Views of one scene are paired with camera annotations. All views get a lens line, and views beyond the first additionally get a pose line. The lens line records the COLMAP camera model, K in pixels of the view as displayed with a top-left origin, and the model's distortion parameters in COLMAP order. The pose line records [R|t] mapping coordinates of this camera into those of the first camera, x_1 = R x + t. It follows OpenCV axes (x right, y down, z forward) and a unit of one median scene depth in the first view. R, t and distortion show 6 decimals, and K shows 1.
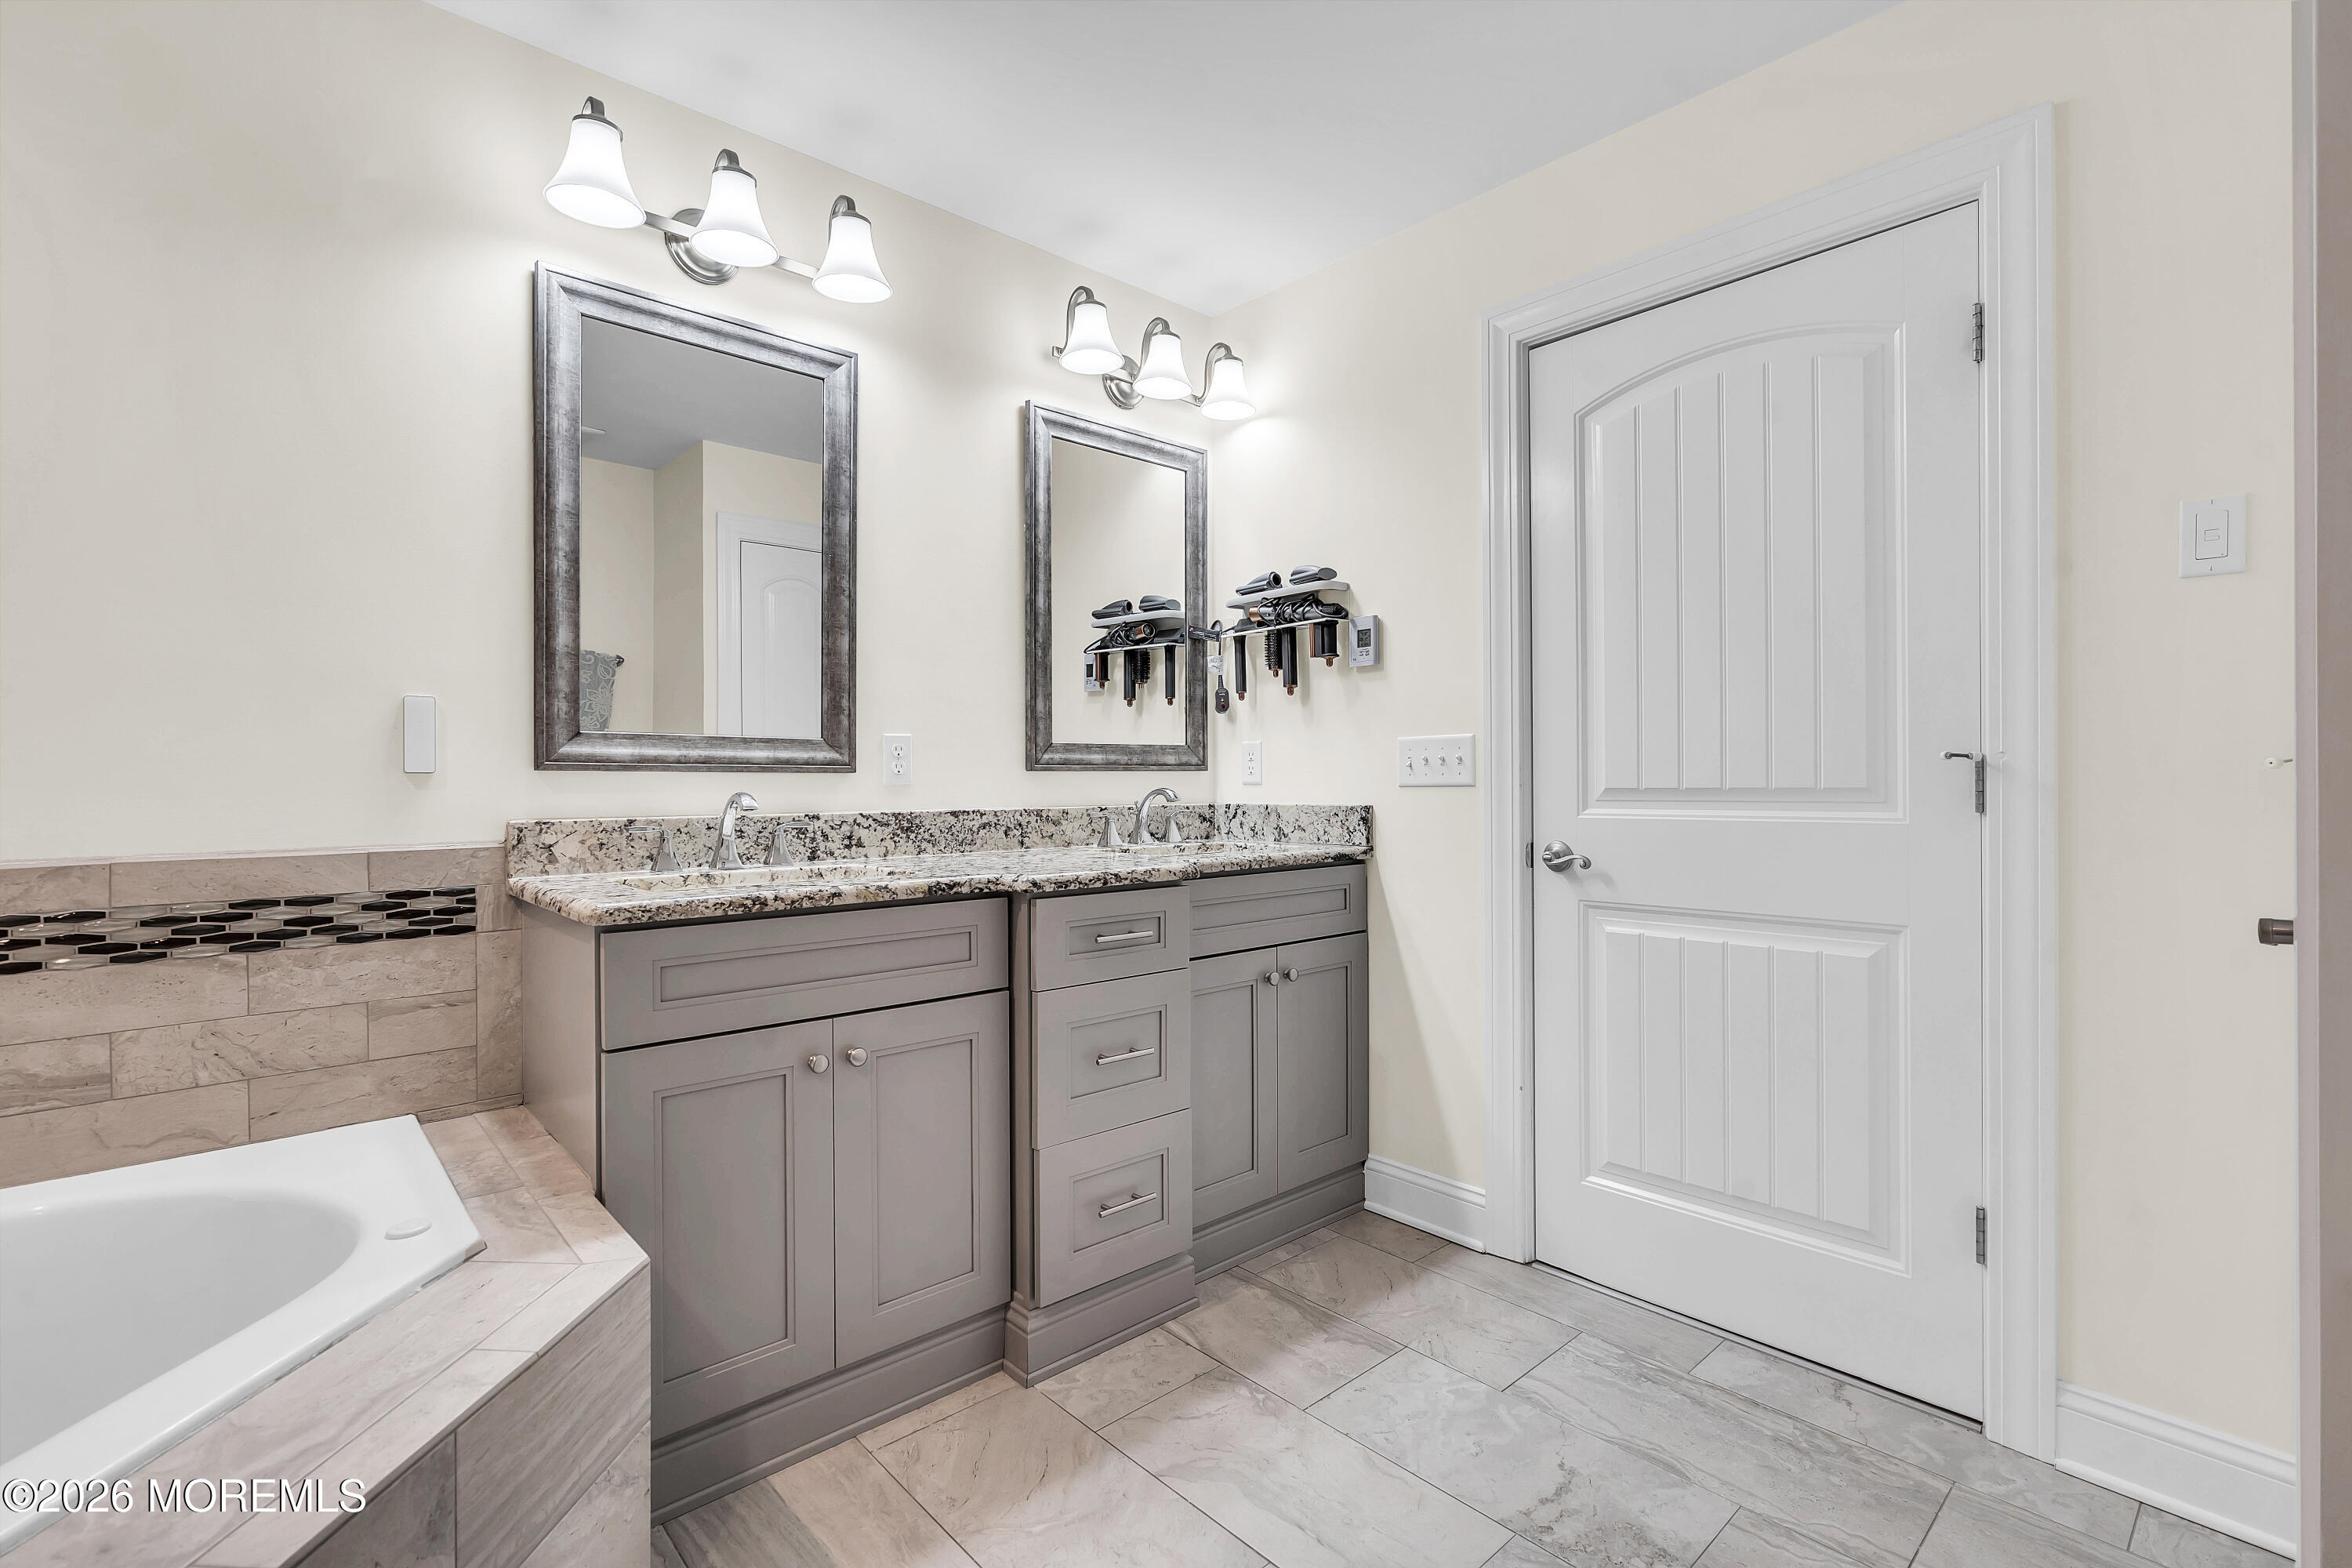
lens RADIAL K [[1078.7, 0, 1200.4], [0, 1078.7, 758.7], [0, 0, 1]] dist [-0.006162, 0.003058]
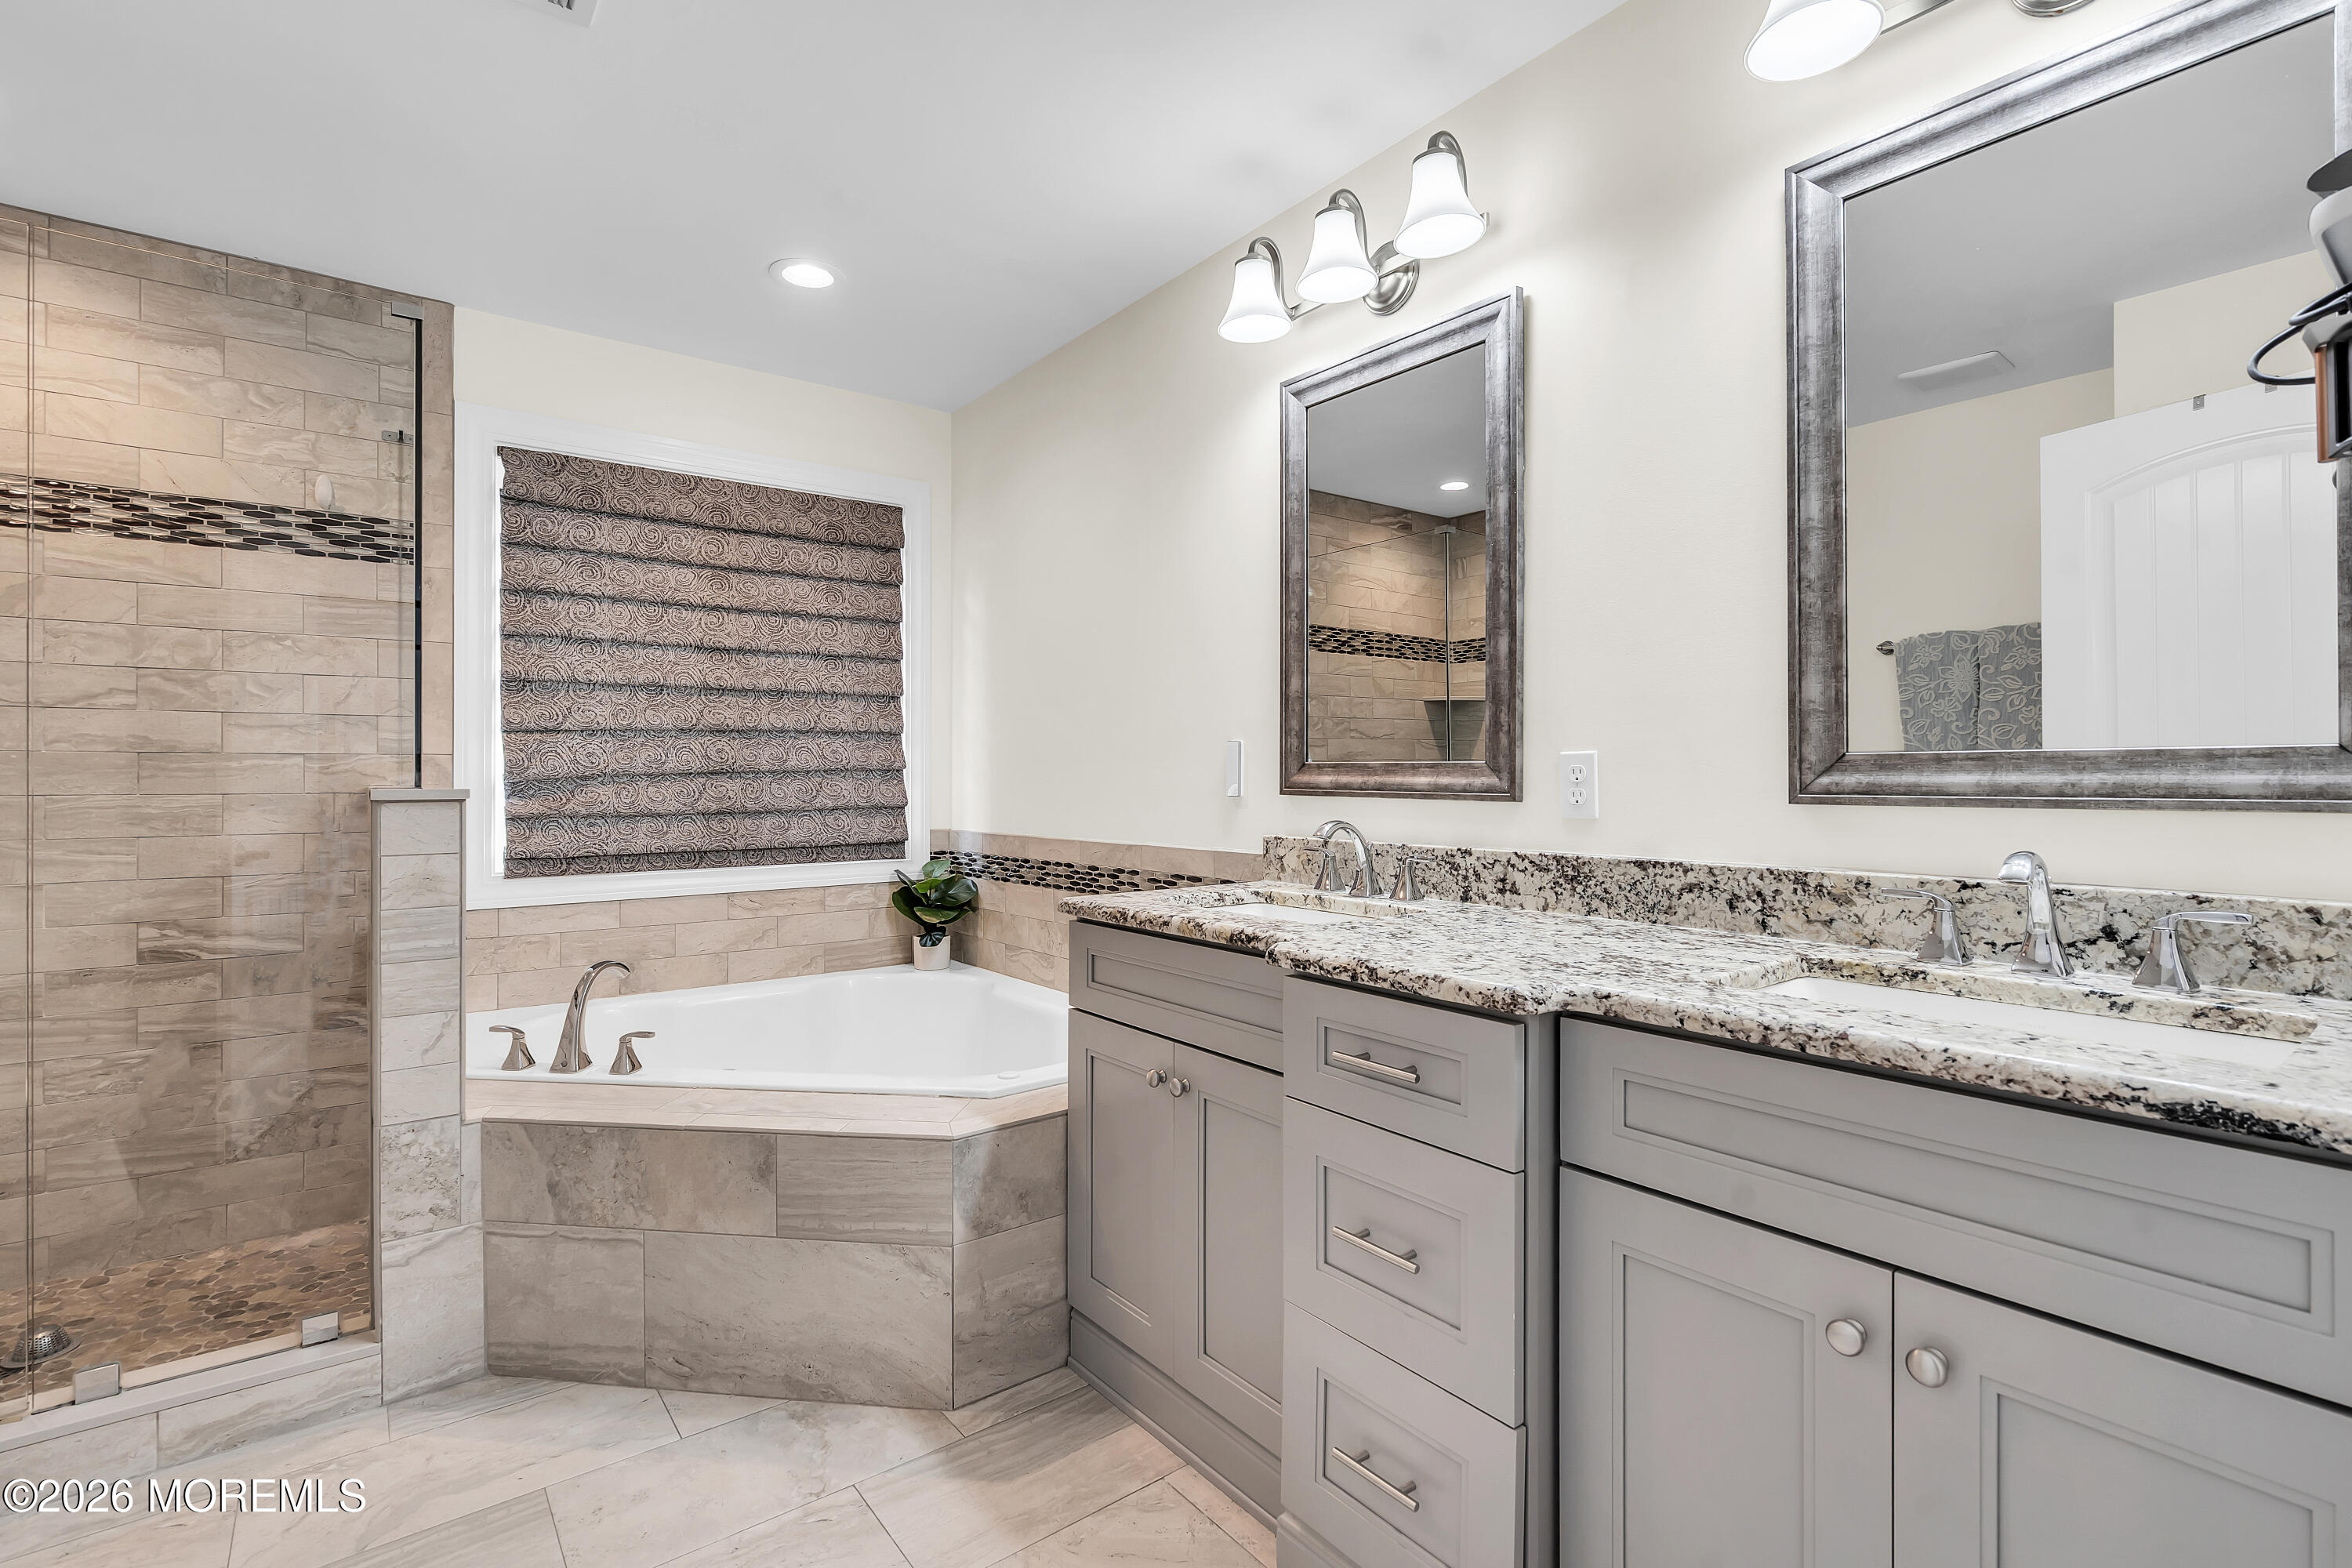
lens RADIAL K [[1078.7, 0, 1198.1], [0, 1078.7, 770.4], [0, 0, 1]] dist [-0.006162, 0.003058]
pose [[-0.092386, -0.003659, -0.995717, 0.516433], [0.016945, 0.999843, -0.005247, -0.010888], [0.995579, -0.017357, -0.092309, 0.838967]]
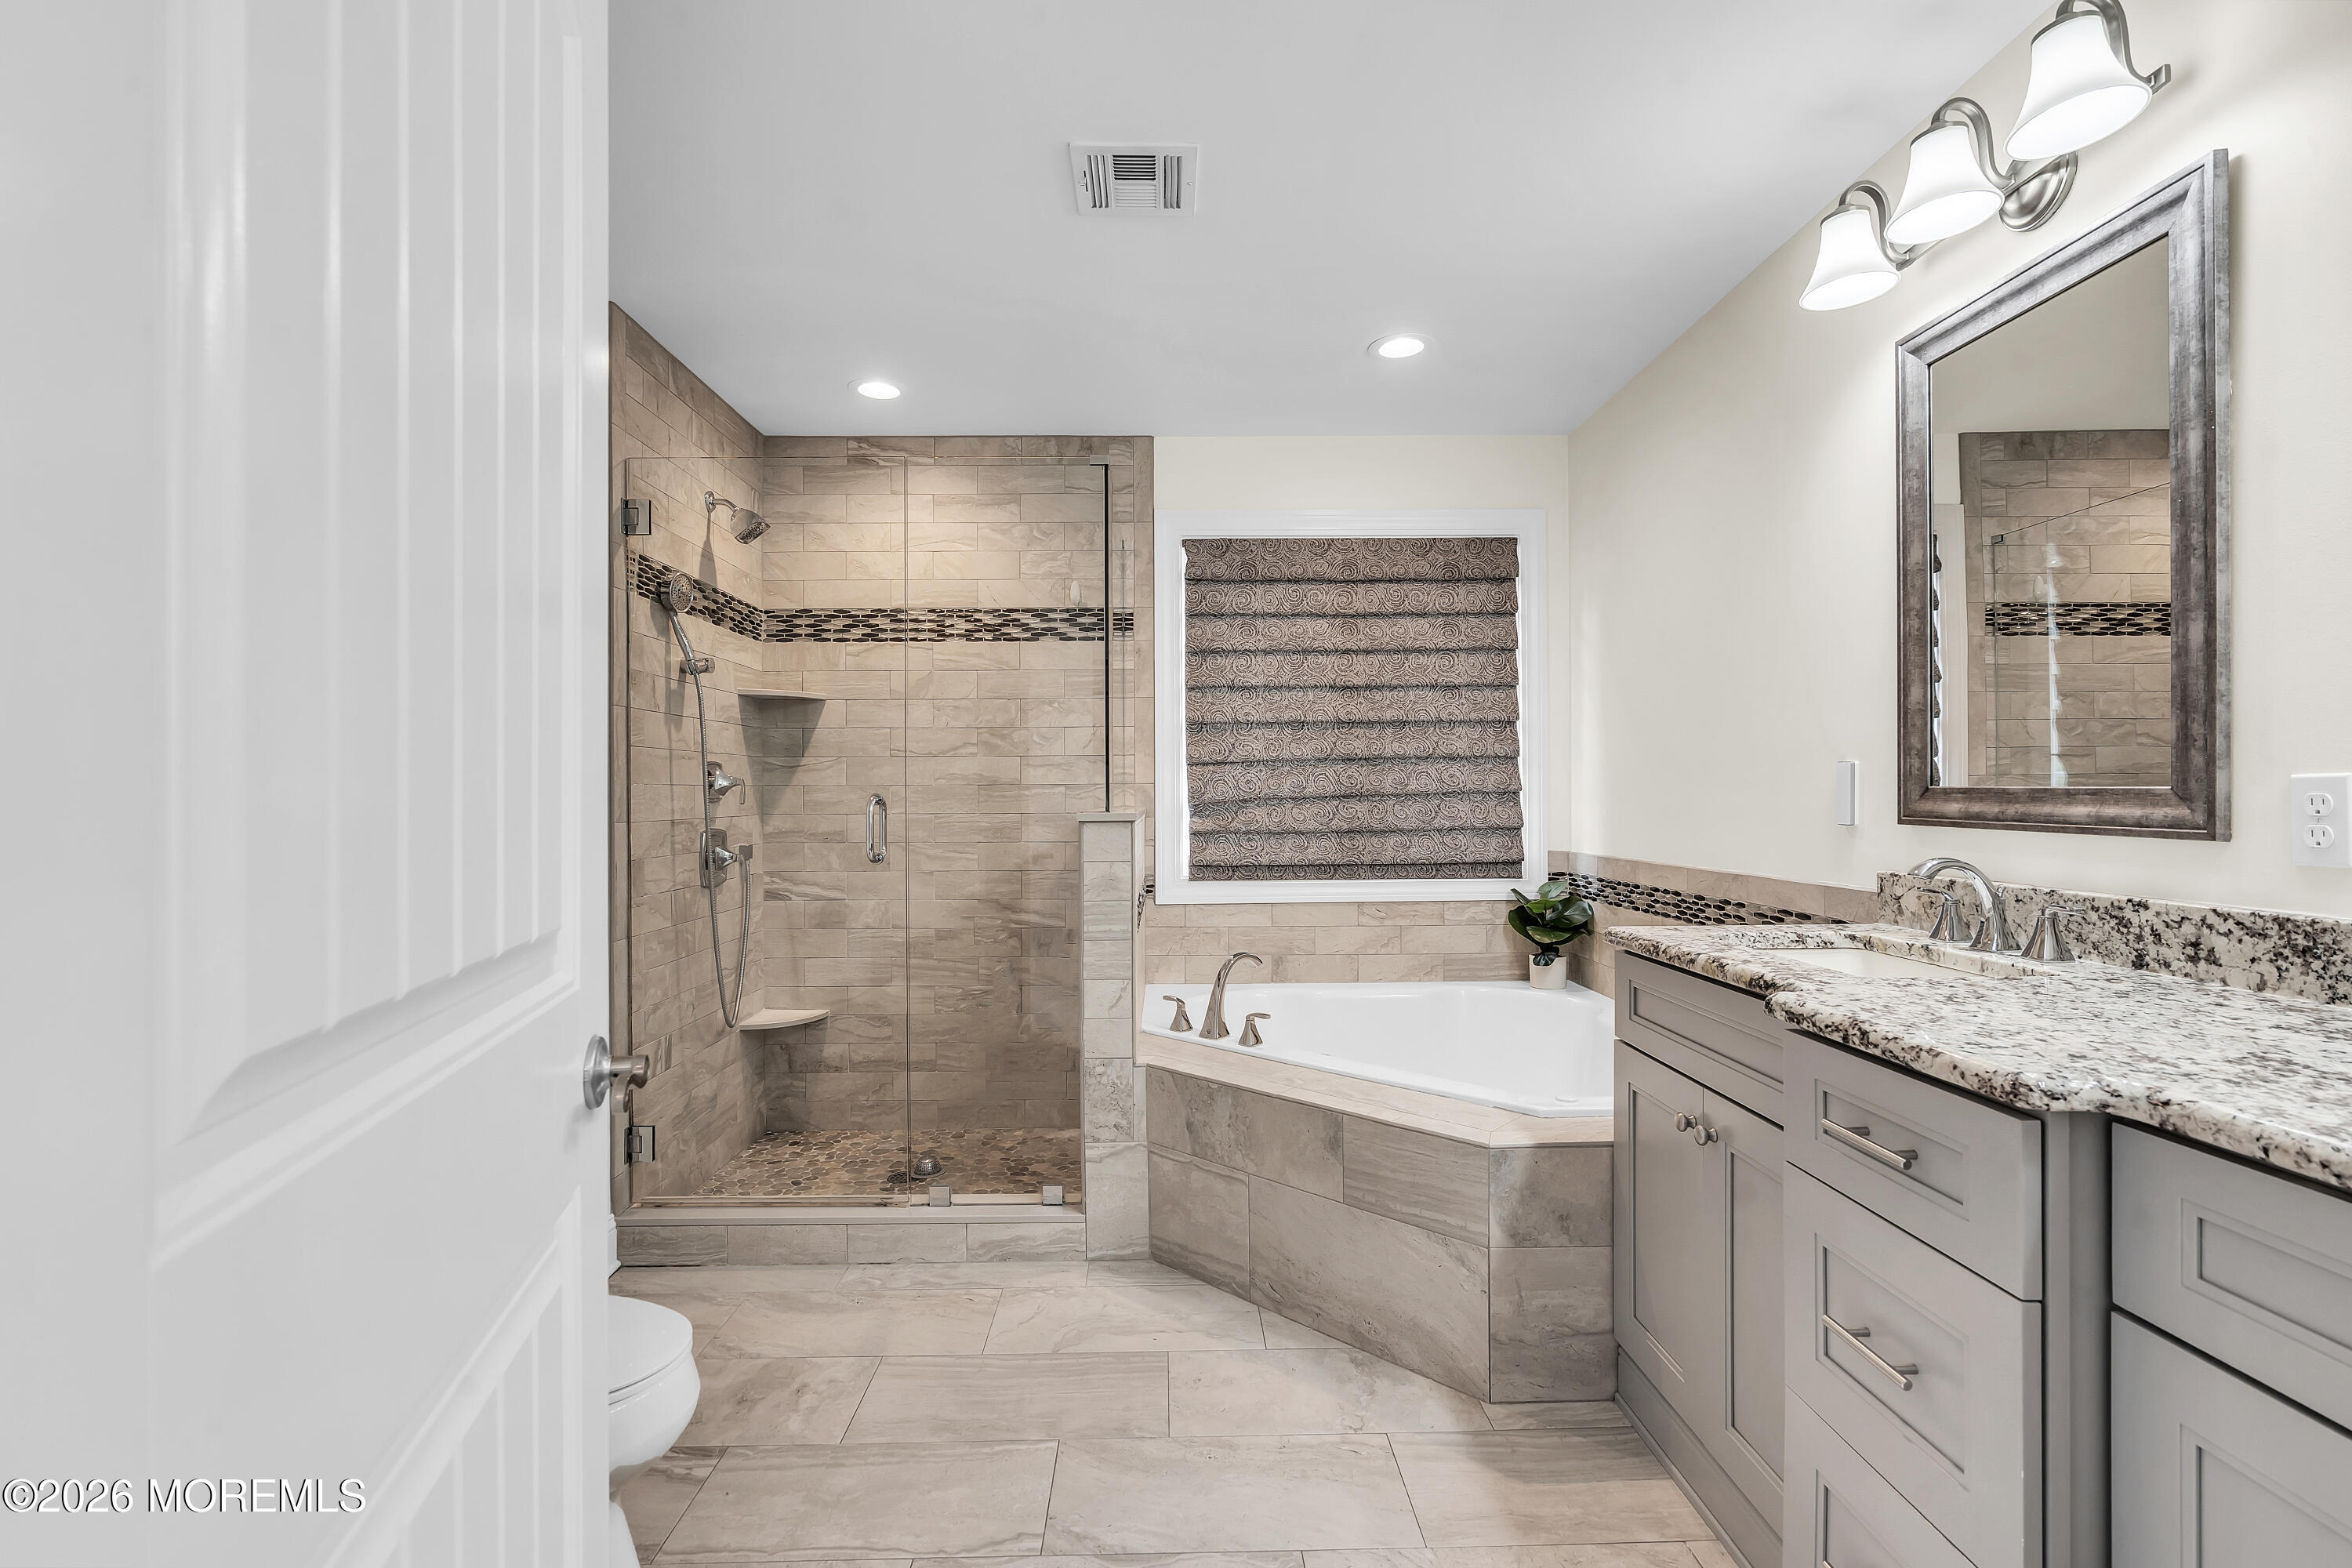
lens RADIAL K [[1078.7, 0, 1194.8], [0, 1078.7, 788.3], [0, 0, 1]] dist [-0.006162, 0.003058]
pose [[-0.667693, 0.001704, -0.744435, 0.520093], [0.017827, 0.999747, -0.013701, -0.019267], [0.744223, -0.022419, -0.667554, 0.979767]]
